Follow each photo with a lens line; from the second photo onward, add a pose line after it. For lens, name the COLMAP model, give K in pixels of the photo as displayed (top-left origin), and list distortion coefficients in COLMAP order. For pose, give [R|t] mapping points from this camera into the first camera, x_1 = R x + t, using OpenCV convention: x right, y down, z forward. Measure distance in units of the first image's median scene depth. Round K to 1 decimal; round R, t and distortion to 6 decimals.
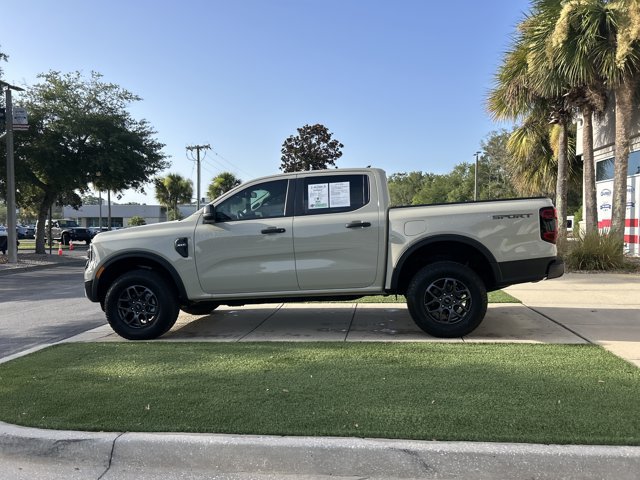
lens RADIAL K [[478.4, 0, 322.3], [0, 478.4, 241.7], [0, 0, 1]] dist [0.054413, -0.058899]
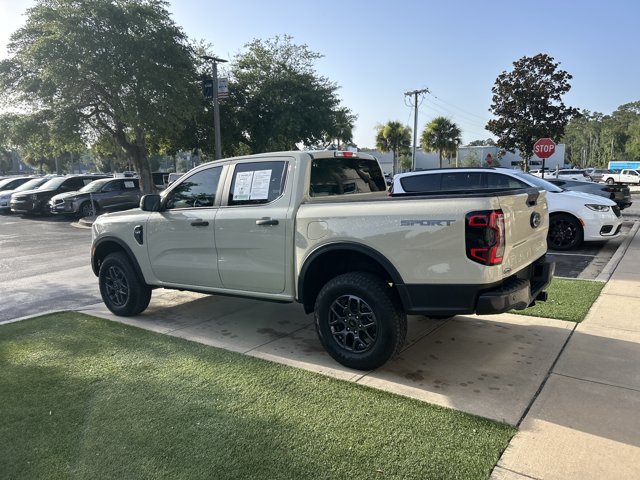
lens RADIAL K [[479.1, 0, 322.9], [0, 479.1, 233.3], [0, 0, 1]] dist [0.046489, -0.051806]
pose [[0.878443, 0.054826, -0.474691, 0.538990], [-0.006551, 0.994684, 0.102762, -0.098061], [0.477802, -0.087161, 0.874133, 0.274425]]
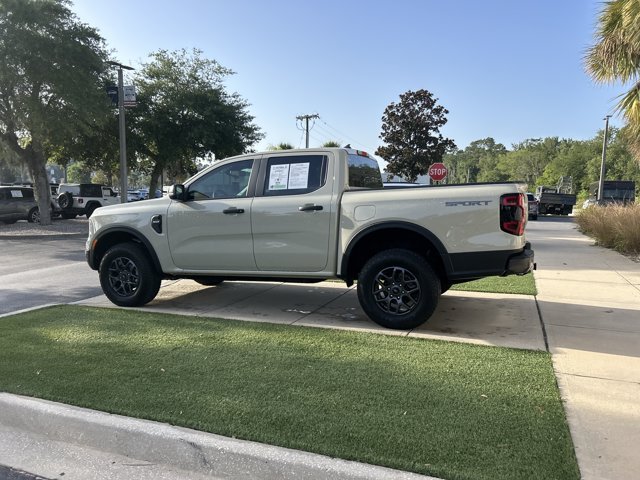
lens RADIAL K [[478.4, 0, 322.3], [0, 478.4, 241.7], [0, 0, 1]] dist [0.054413, -0.058899]
pose [[0.968806, 0.043565, -0.243961, 0.318576], [-0.027322, 0.997203, 0.069572, -0.032634], [0.246310, -0.060737, 0.967286, 0.053550]]
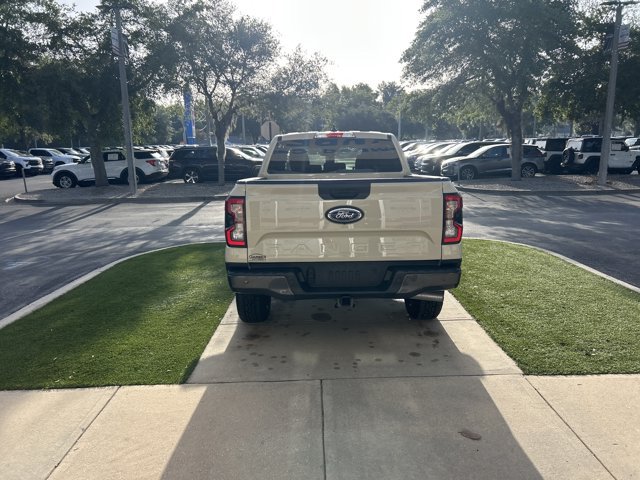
lens RADIAL K [[479.1, 0, 322.9], [0, 479.1, 233.3], [0, 0, 1]] dist [0.046489, -0.051806]
pose [[0.139636, 0.189199, -0.971960, 1.098020], [-0.016154, 0.981881, 0.188809, -0.141790], [0.990071, -0.010664, 0.140162, 0.941215]]
